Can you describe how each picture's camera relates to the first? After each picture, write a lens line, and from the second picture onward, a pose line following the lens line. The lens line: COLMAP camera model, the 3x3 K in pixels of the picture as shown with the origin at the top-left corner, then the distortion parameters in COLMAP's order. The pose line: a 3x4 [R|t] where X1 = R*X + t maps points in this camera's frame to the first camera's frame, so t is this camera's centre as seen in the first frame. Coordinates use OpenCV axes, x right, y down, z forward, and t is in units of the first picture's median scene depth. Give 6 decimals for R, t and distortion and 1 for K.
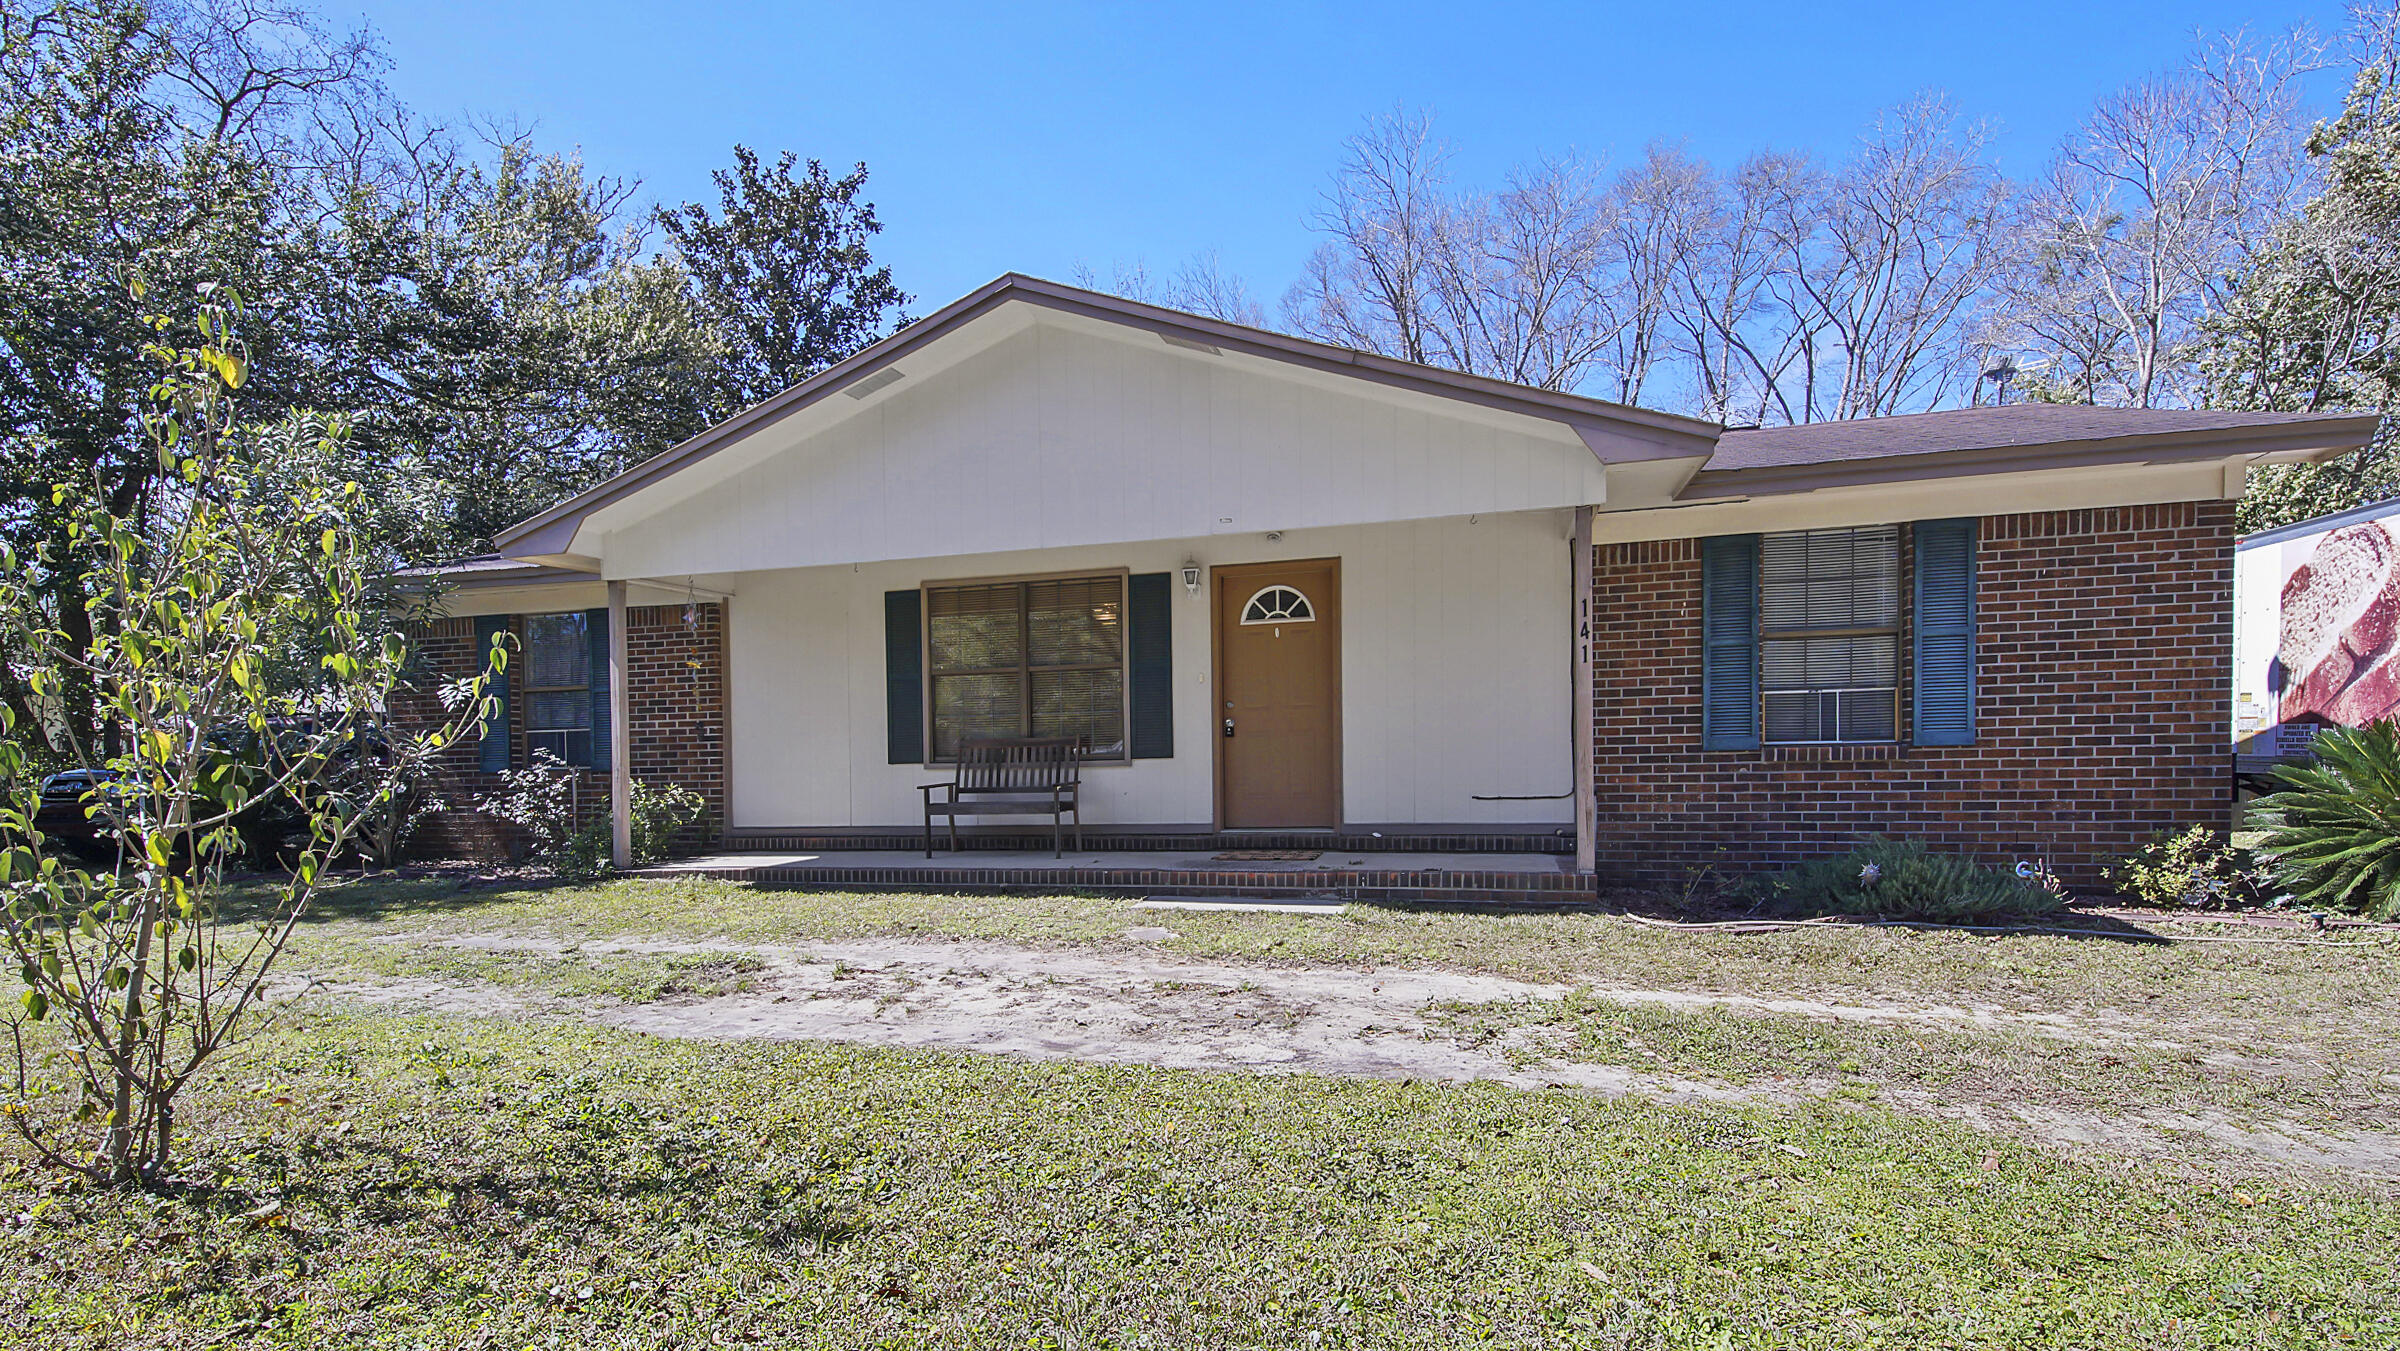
lens RADIAL K [[1080.0, 0, 1197.7], [0, 1080.0, 610.2], [0, 0, 1]] dist [0.035028, -0.024756]
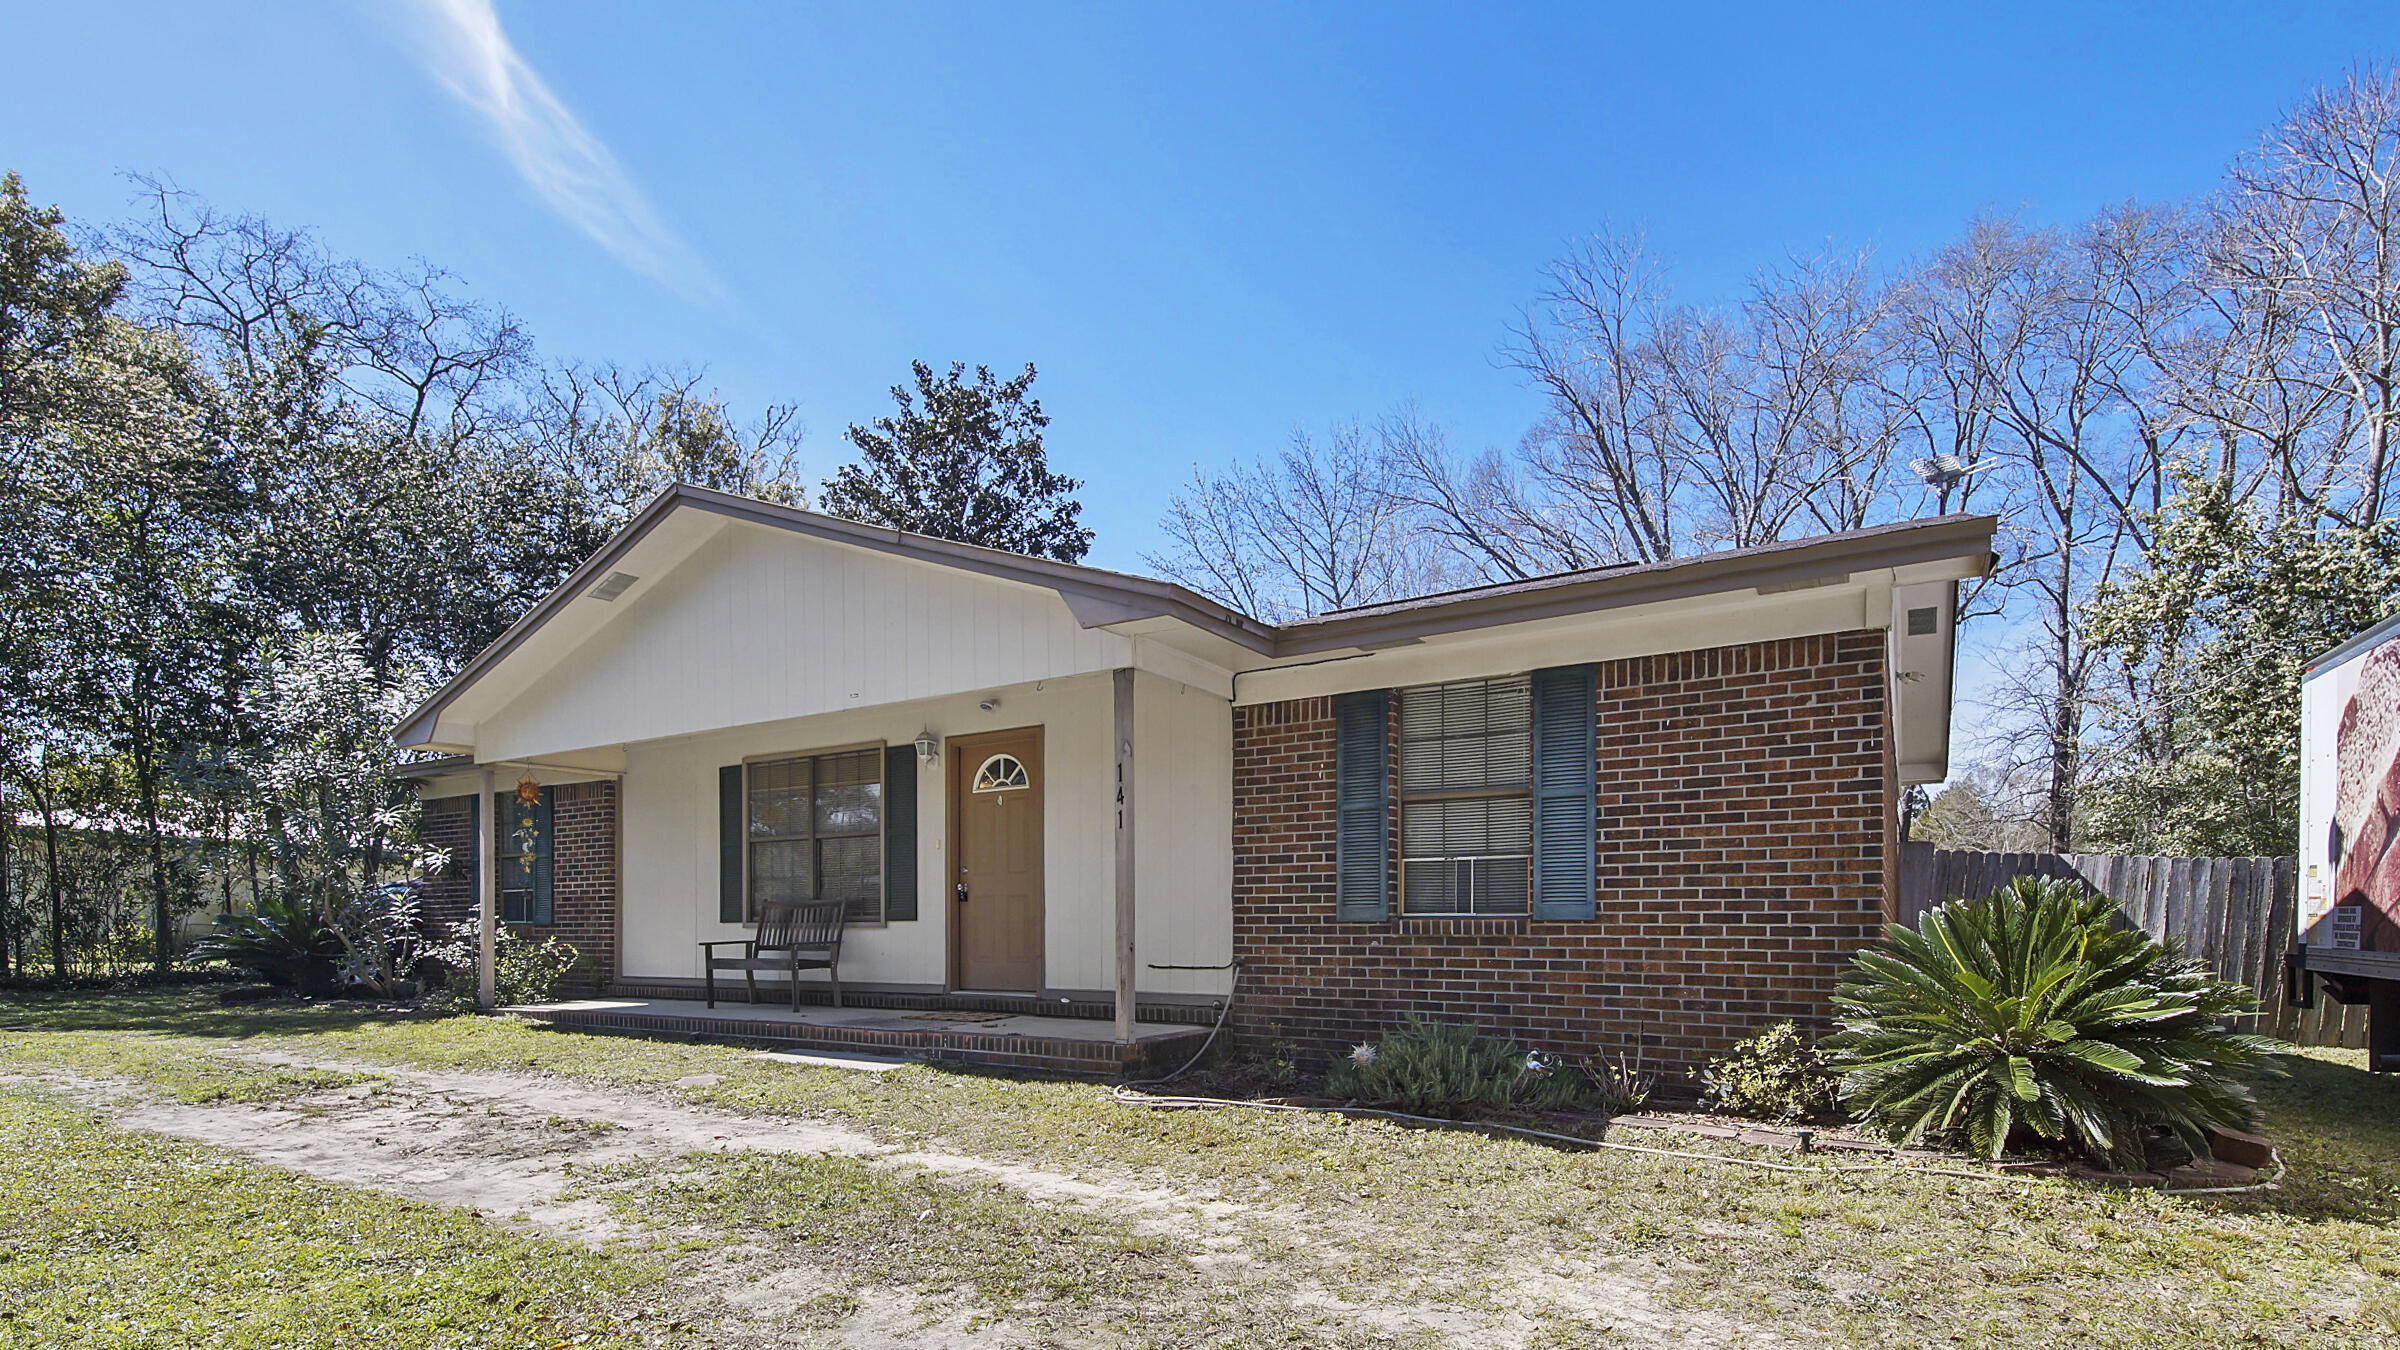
lens RADIAL K [[1096.7, 0, 1198.4], [0, 1096.7, 744.9], [0, 0, 1]] dist [0.037819, -0.026507]
pose [[0.962379, -0.024009, -0.270649, 0.617735], [0.016294, 0.999395, -0.030717, 0.003550], [0.271222, 0.025151, 0.962188, 0.048567]]
